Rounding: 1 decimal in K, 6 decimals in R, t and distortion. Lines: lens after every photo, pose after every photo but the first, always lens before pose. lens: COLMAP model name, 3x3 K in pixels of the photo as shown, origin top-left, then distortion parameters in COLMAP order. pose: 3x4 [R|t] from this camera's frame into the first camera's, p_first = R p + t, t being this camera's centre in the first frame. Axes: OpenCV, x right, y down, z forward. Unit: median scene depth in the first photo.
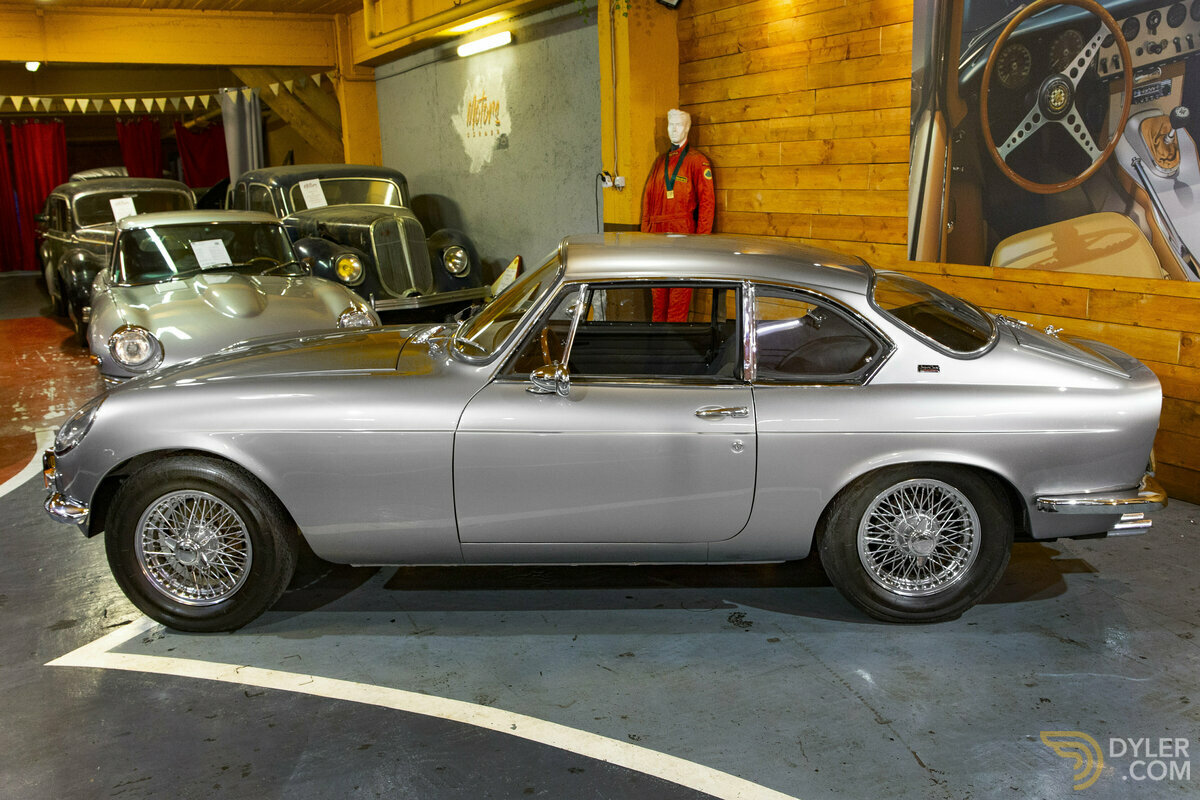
lens RADIAL K [[1014.6, 0, 600.9], [0, 1014.6, 401.3], [0, 0, 1]] dist [-0.039160, -0.003976]
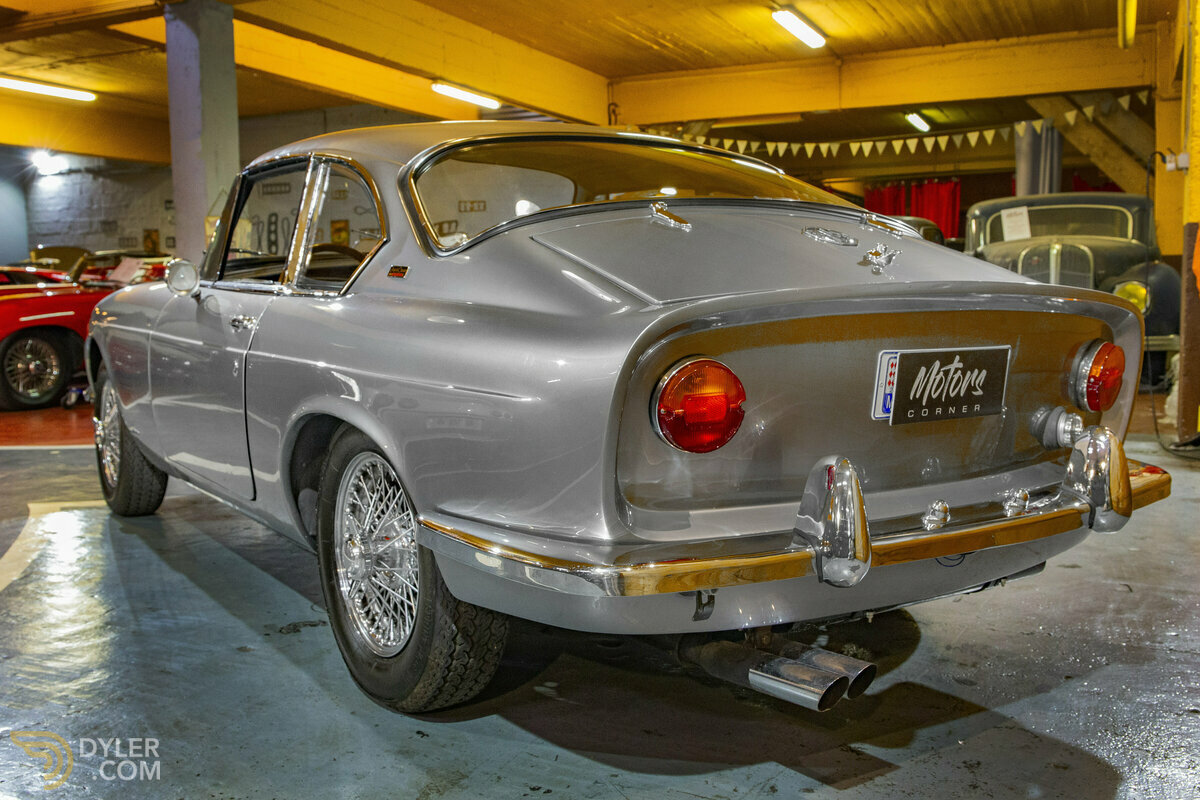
lens RADIAL K [[1067.1, 0, 601.7], [0, 1067.1, 397.3], [0, 0, 1]] dist [0.001519, -0.005473]
pose [[0.627108, 0.101230, -0.772326, 0.165629], [-0.166414, 0.986038, -0.005882, 0.004505], [0.760948, 0.132215, 0.635199, 0.128595]]
